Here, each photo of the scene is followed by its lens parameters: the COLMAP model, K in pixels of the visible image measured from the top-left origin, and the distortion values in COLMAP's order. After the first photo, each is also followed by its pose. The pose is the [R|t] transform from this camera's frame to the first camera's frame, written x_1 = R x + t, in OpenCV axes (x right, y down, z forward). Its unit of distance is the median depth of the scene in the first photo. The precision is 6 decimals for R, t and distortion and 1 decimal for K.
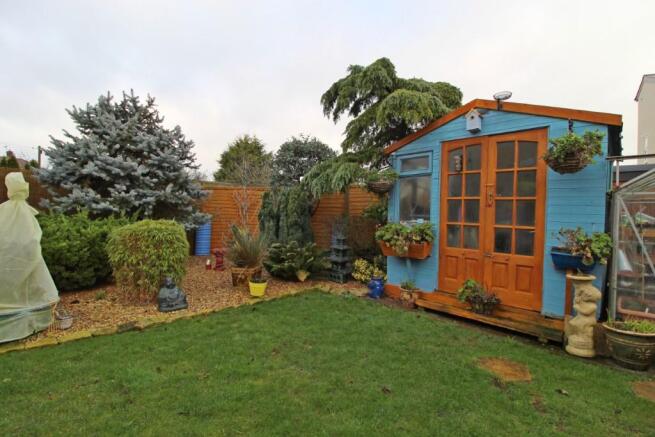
lens RADIAL K [[307.4, 0, 327.5], [0, 307.4, 218.5], [0, 0, 1]] dist [-0.002246, -0.000574]
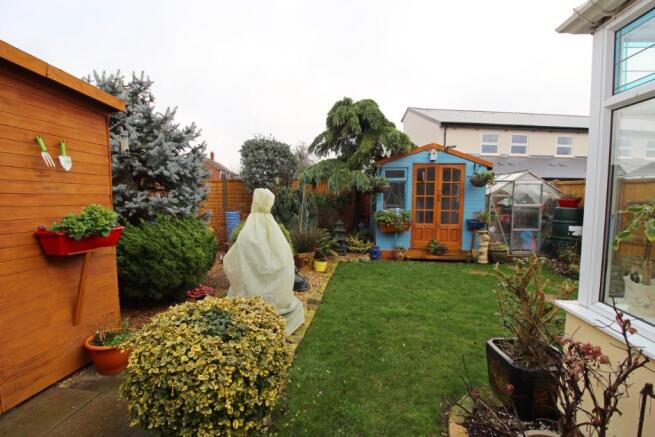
lens RADIAL K [[307.4, 0, 327.5], [0, 307.4, 218.5], [0, 0, 1]] dist [-0.002246, -0.000574]
pose [[0.777590, -0.070303, 0.624829, -1.274485], [0.023118, 0.996254, 0.083324, -0.108708], [-0.628346, -0.050347, 0.776303, -0.073289]]
